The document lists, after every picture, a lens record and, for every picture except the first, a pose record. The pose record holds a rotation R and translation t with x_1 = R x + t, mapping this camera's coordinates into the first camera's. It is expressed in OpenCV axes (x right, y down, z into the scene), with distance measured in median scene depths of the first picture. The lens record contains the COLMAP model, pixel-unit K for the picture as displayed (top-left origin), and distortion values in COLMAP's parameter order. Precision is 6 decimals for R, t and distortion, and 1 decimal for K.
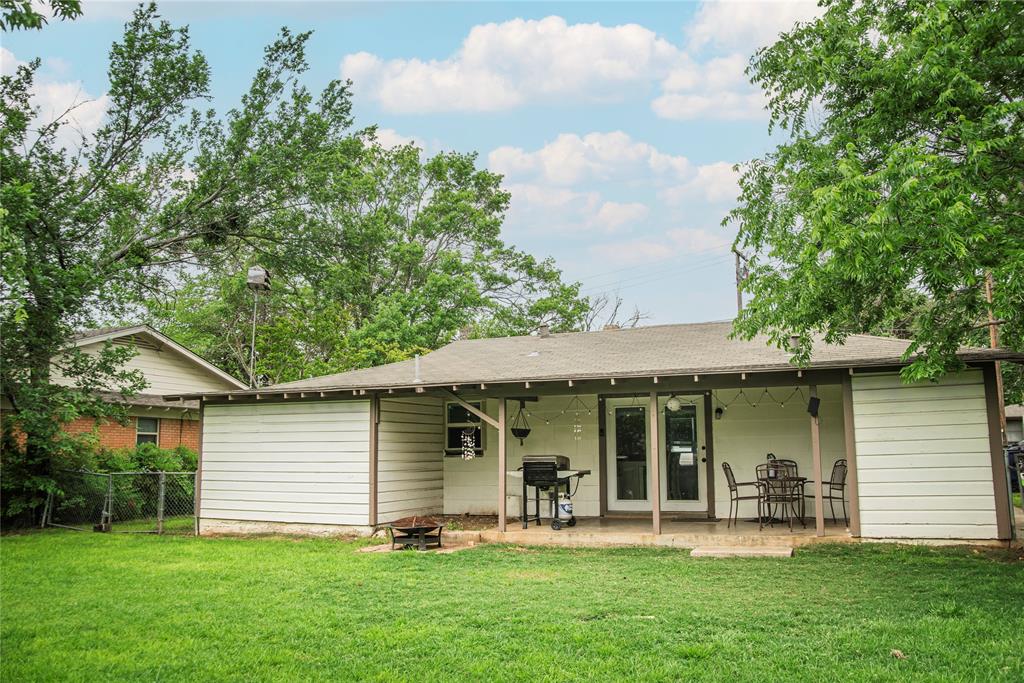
lens RADIAL K [[805.4, 0, 512.0], [0, 805.4, 341.5], [0, 0, 1]] dist [-0.112151, 0.115336]
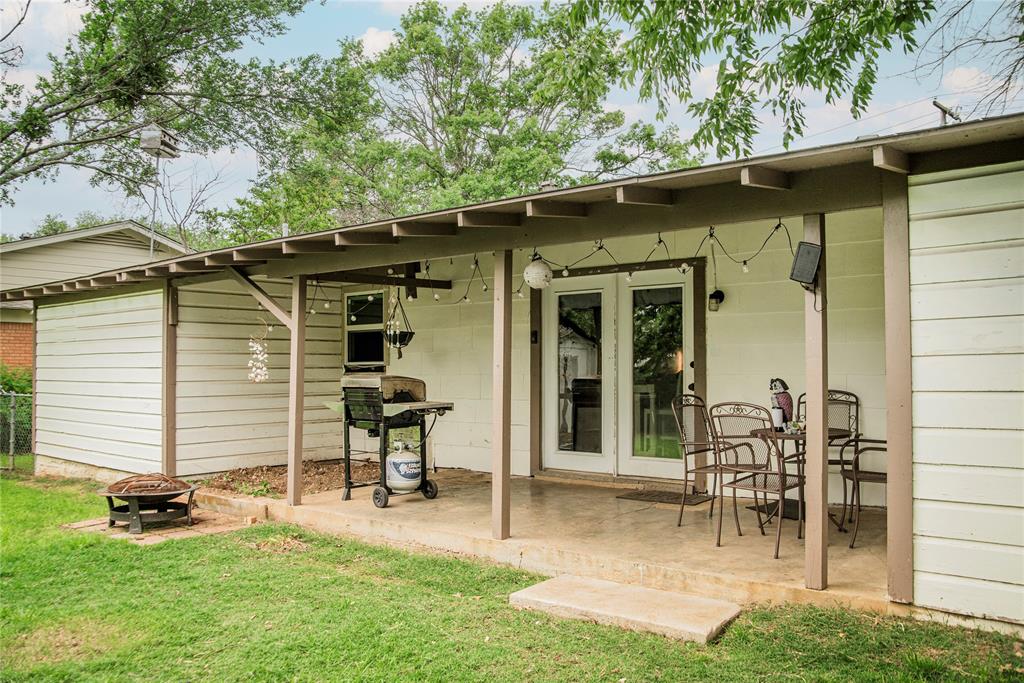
lens RADIAL K [[786.8, 0, 512.0], [0, 786.8, 341.5], [0, 0, 1]] dist [-0.056541, 0.005954]
pose [[0.958552, -0.004018, -0.284890, 0.283131], [0.034764, 0.994079, 0.102948, 0.060162], [0.282789, -0.108585, 0.953016, 0.473127]]
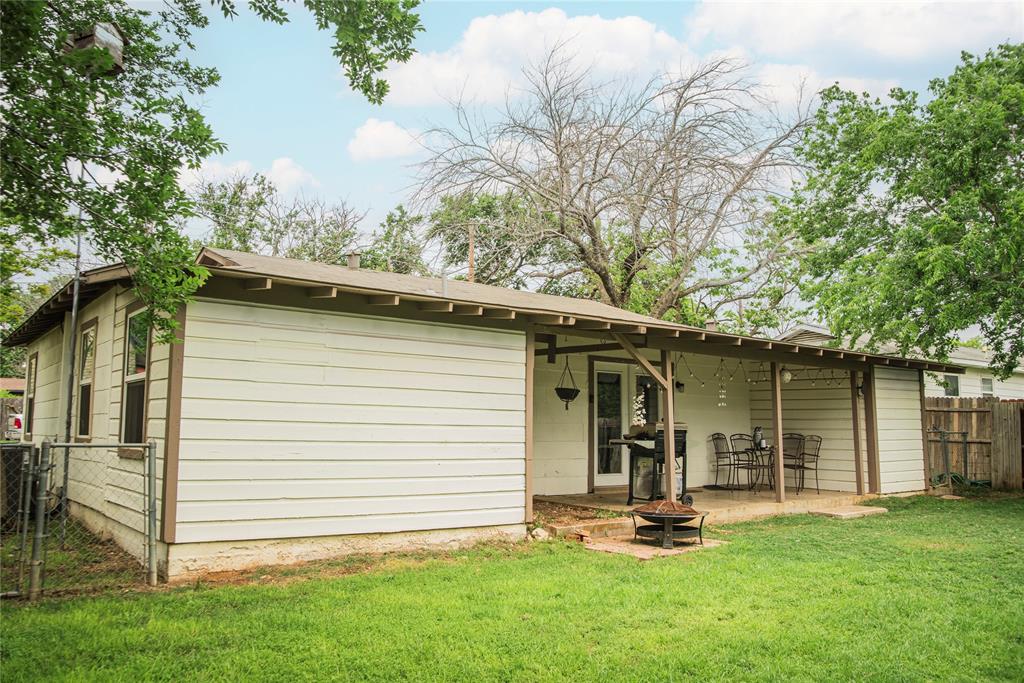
lens RADIAL K [[805.4, 0, 512.0], [0, 805.4, 341.5], [0, 0, 1]] dist [-0.112151, 0.115336]
pose [[0.514429, 0.111815, 0.850212, -0.747169], [-0.135571, 0.989599, -0.048117, 0.114271], [-0.846748, -0.090511, 0.524237, 0.667321]]
